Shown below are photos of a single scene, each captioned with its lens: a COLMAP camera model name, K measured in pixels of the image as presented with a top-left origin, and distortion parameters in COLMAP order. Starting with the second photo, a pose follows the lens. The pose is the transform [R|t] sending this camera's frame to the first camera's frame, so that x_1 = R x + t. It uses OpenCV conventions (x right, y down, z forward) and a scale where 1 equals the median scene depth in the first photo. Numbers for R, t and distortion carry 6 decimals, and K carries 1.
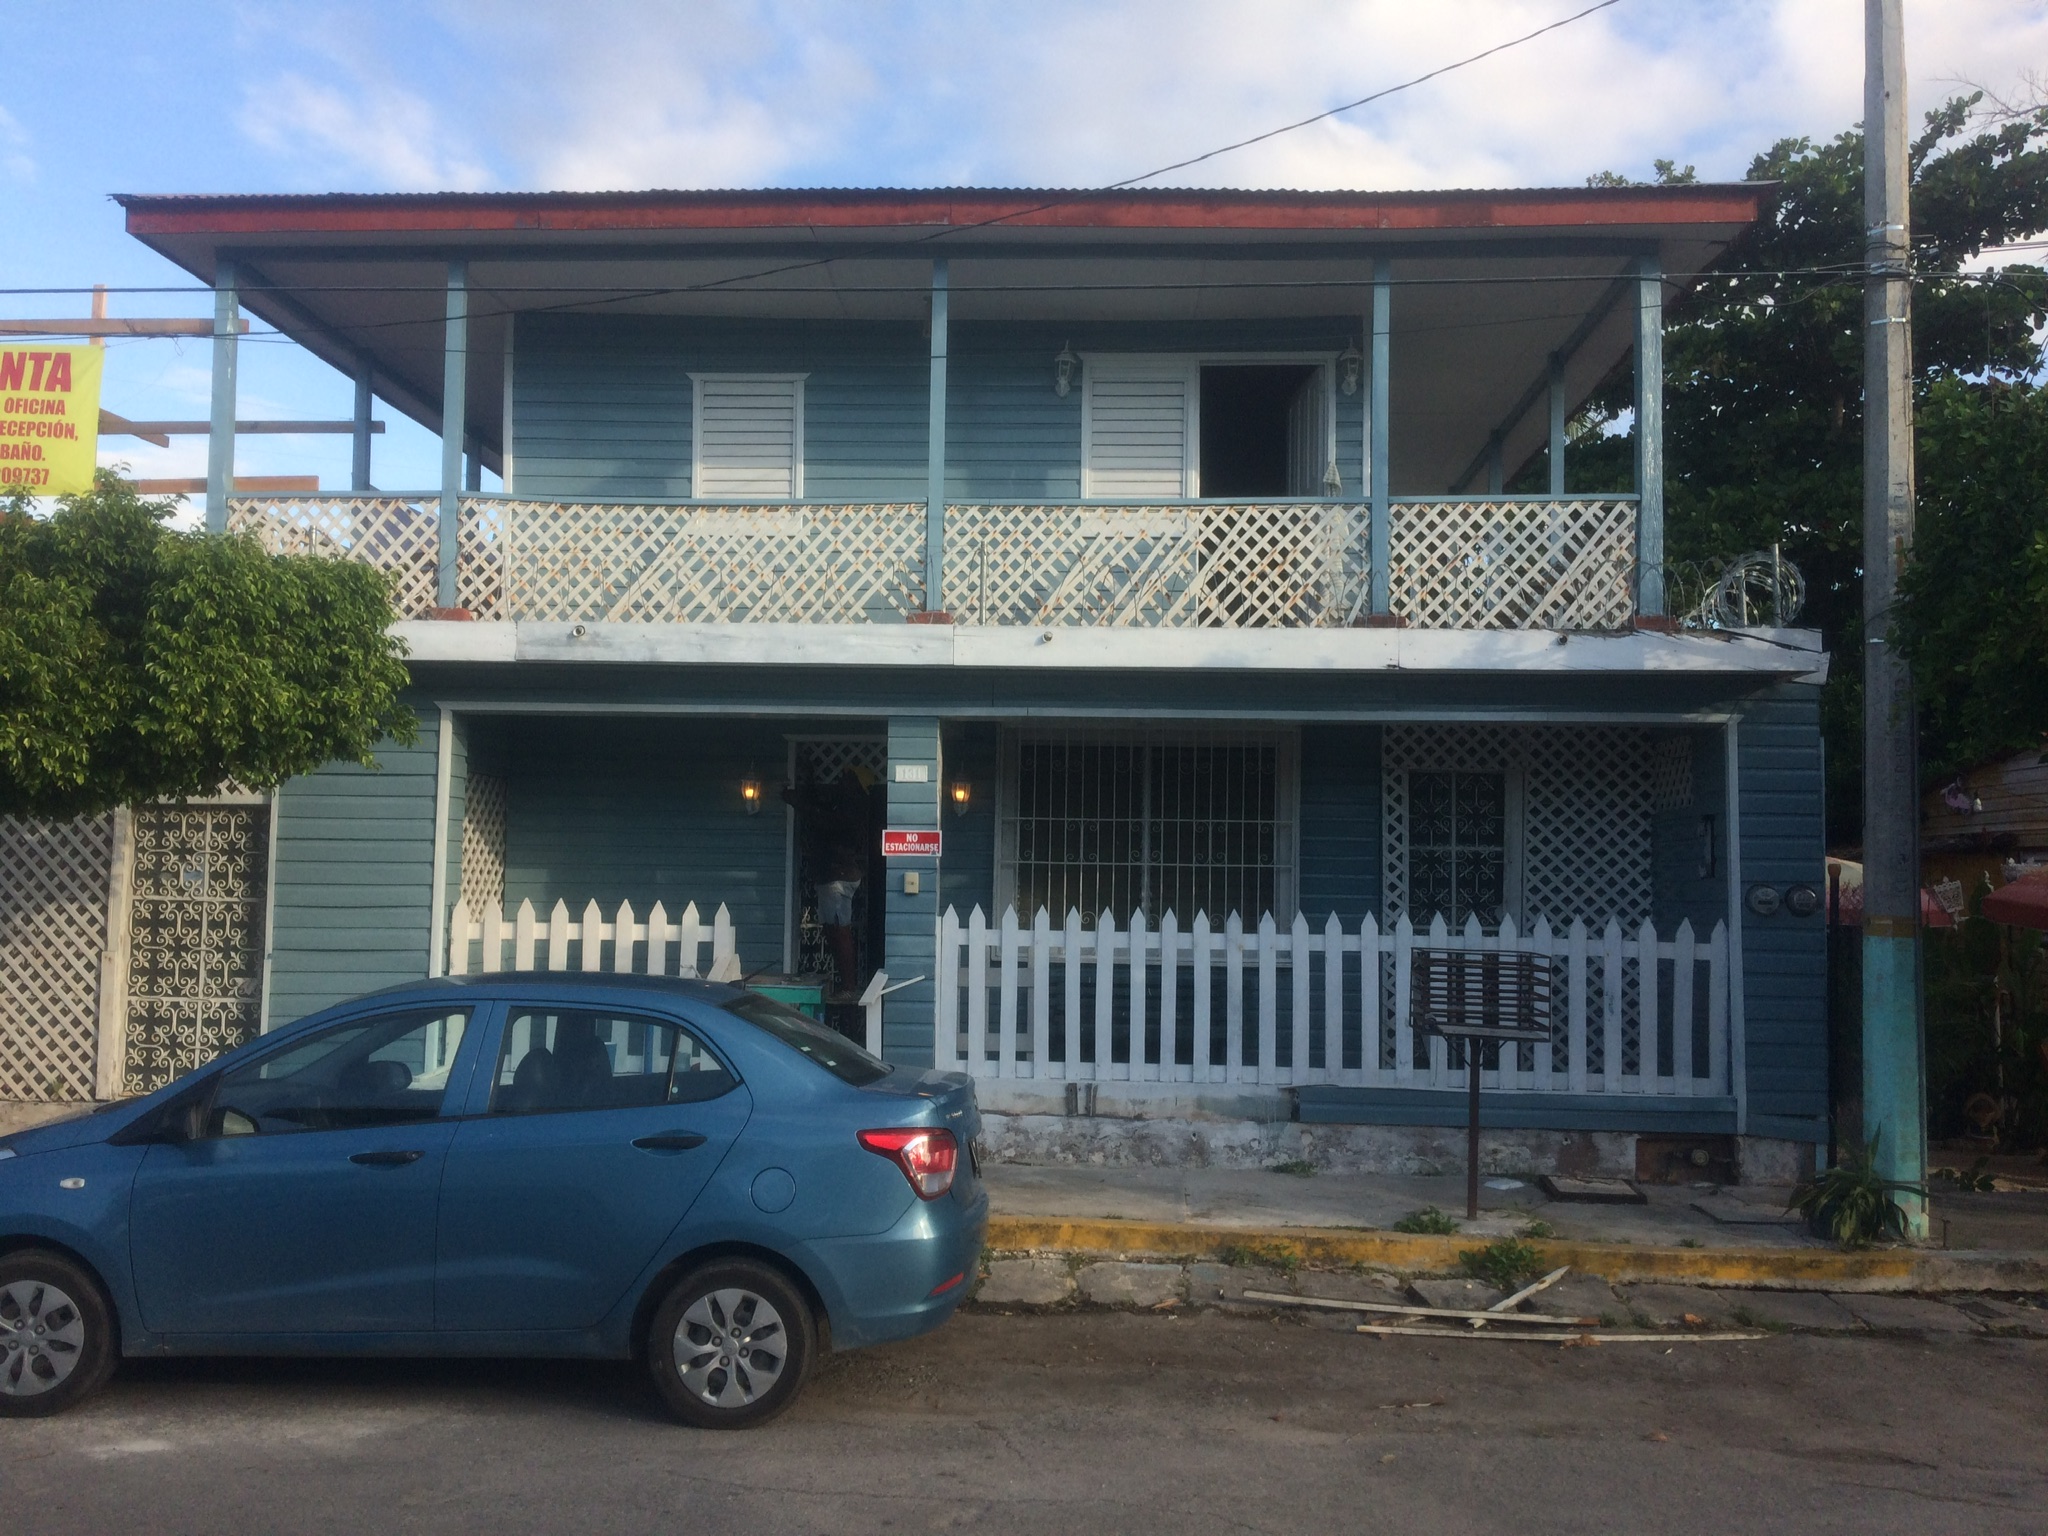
lens RADIAL K [[1820.2, 0, 1018.7], [0, 1820.2, 767.3], [0, 0, 1]] dist [0.084992, -0.152114]
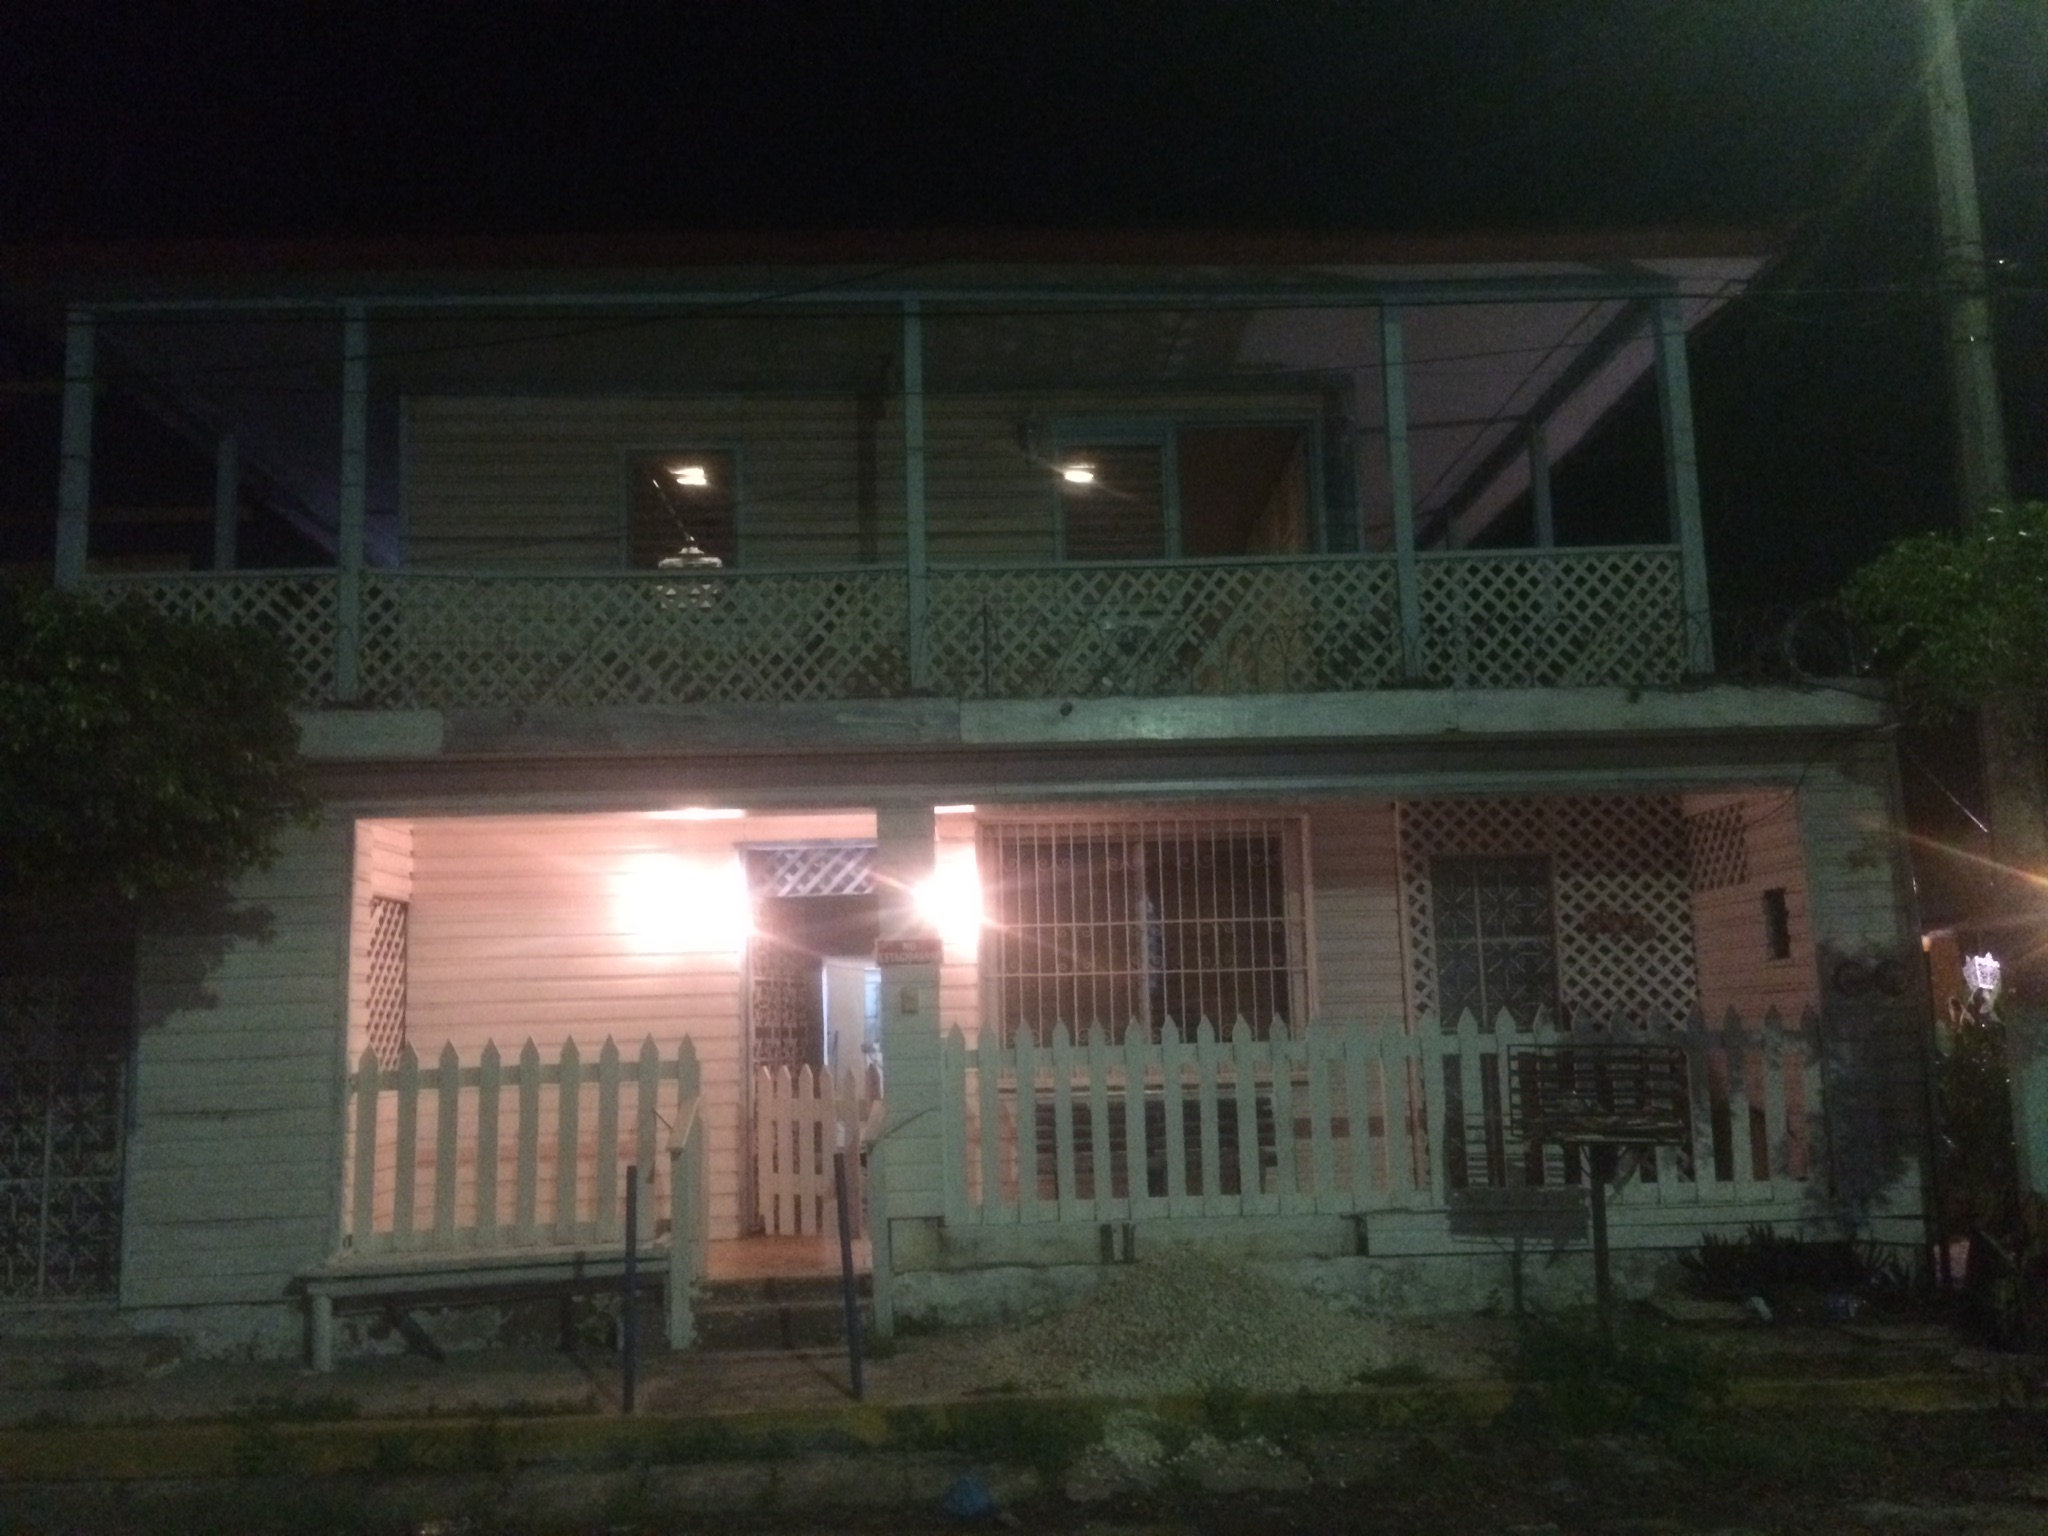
lens RADIAL K [[1820.2, 0, 1028.0], [0, 1820.2, 757.9], [0, 0, 1]] dist [0.084992, -0.152114]
pose [[0.994086, -0.029078, 0.104628, -0.088018], [0.037561, 0.996083, -0.080044, 0.020085], [-0.101891, 0.083500, 0.991285, 0.122060]]
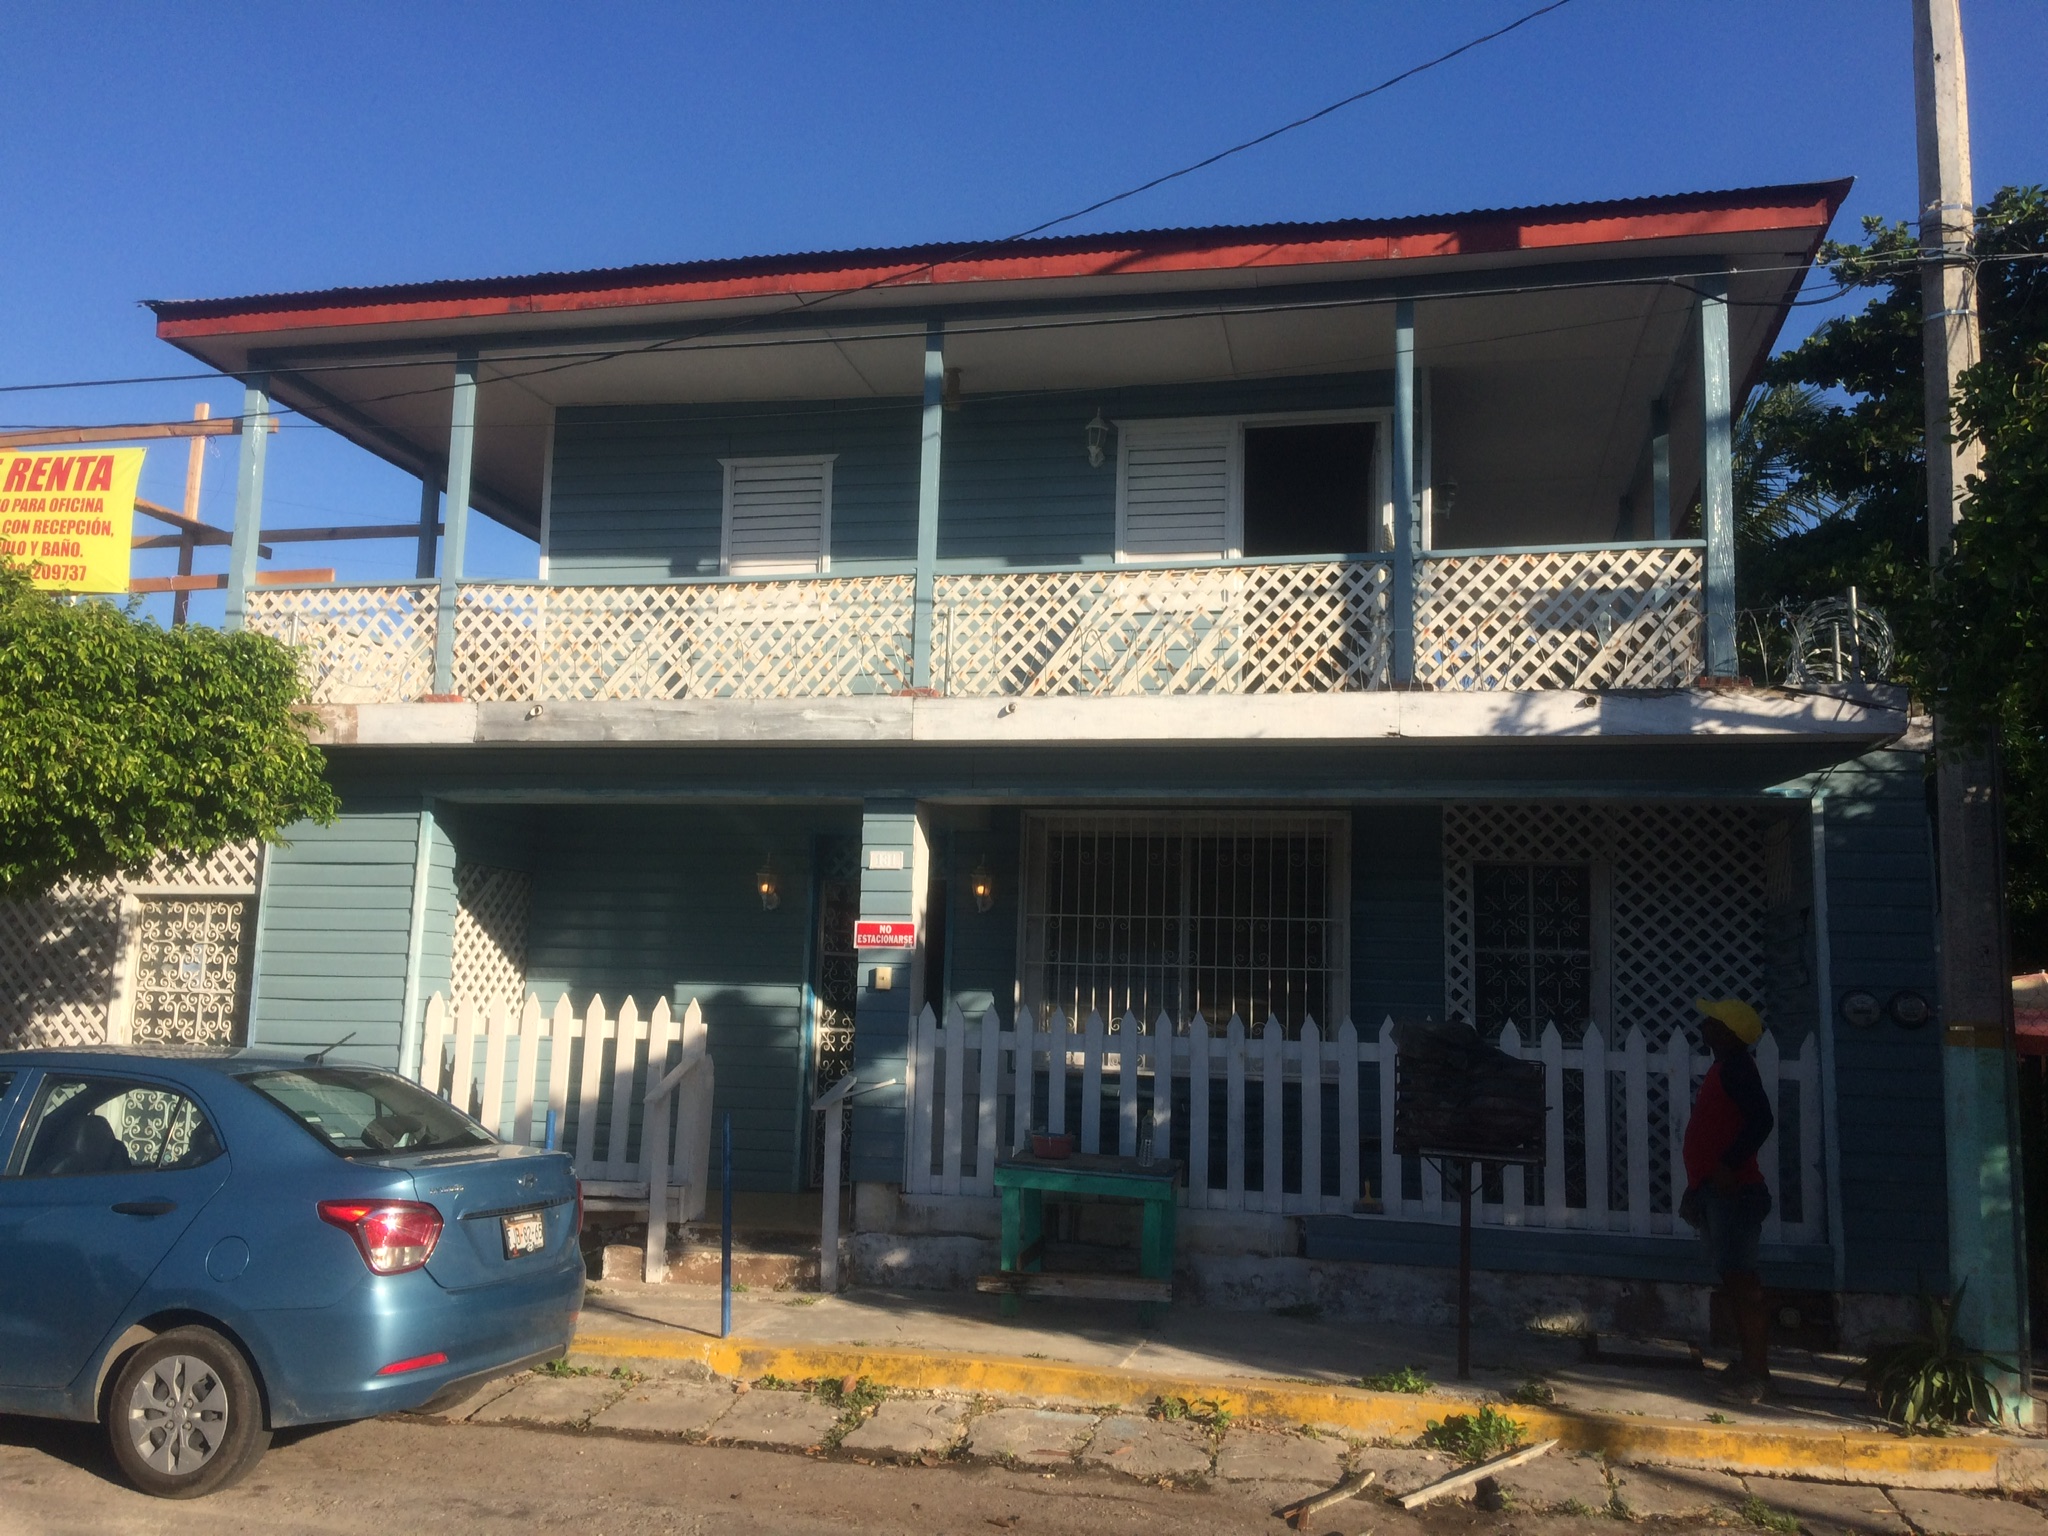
lens RADIAL K [[1820.2, 0, 1006.1], [0, 1820.2, 758.3], [0, 0, 1]] dist [0.084992, -0.152114]
pose [[0.985084, -0.011325, -0.171703, 0.157171], [-0.002348, 0.996854, -0.079222, 0.024490], [0.172060, 0.078443, 0.981958, 0.091721]]
